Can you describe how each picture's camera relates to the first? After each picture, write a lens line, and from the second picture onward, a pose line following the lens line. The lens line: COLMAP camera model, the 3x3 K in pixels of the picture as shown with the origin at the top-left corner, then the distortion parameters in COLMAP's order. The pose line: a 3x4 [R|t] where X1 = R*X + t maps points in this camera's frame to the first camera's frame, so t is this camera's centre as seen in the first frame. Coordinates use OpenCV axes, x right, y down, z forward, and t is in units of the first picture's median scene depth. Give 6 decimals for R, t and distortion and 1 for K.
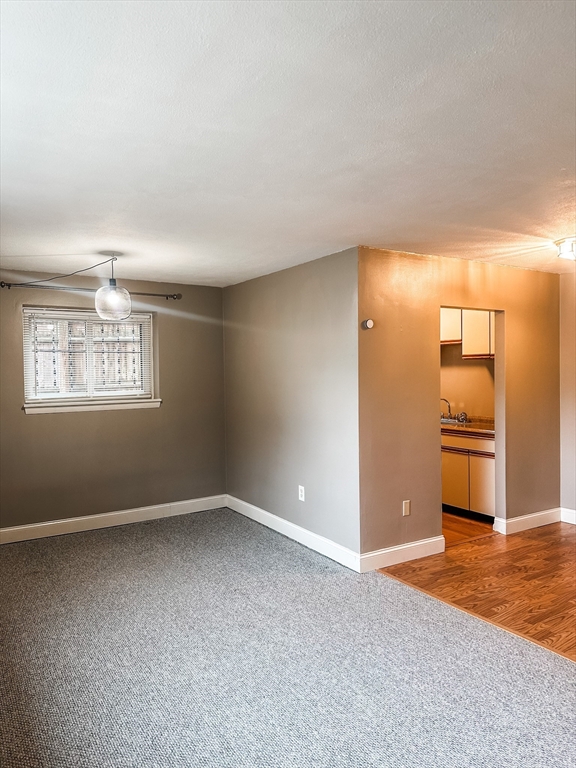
lens RADIAL K [[543.7, 0, 283.1], [0, 543.7, 365.9], [0, 0, 1]] dist [0.008396, -0.001666]
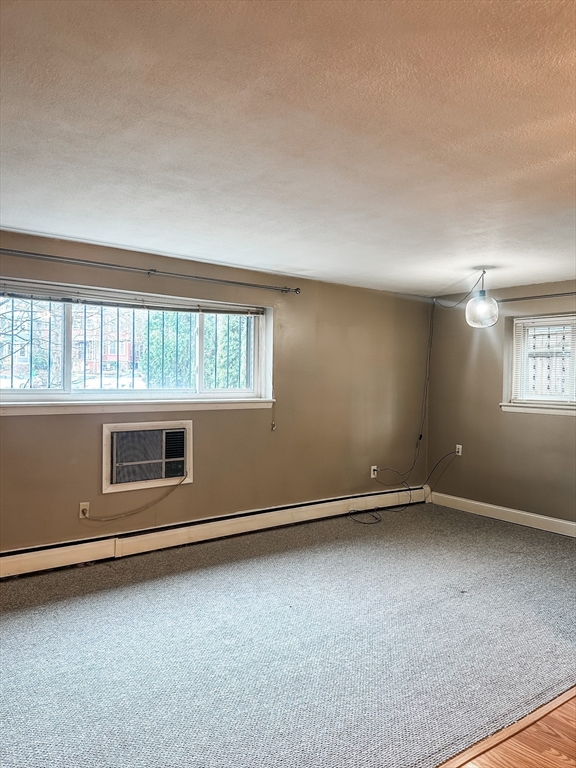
lens RADIAL K [[561.0, 0, 288.5], [0, 561.0, 380.8], [0, 0, 1]] dist [0.062507, -0.084561]
pose [[0.100600, 0.023122, -0.994658, 0.817654], [-0.017449, 0.999617, 0.021472, 0.005820], [0.994774, 0.015195, 0.100965, 0.507521]]
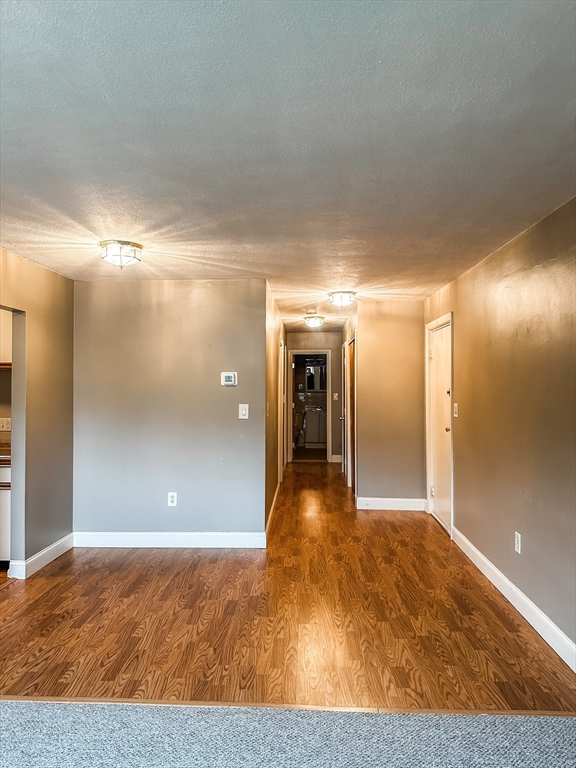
lens RADIAL K [[549.6, 0, 284.6], [0, 549.6, 369.1], [0, 0, 1]] dist [-0.004902, -0.010037]
pose [[0.567026, 0.032386, 0.823063, -0.079682], [-0.009332, 0.999415, -0.032896, 0.014401], [-0.823647, 0.010972, 0.566997, 0.227400]]
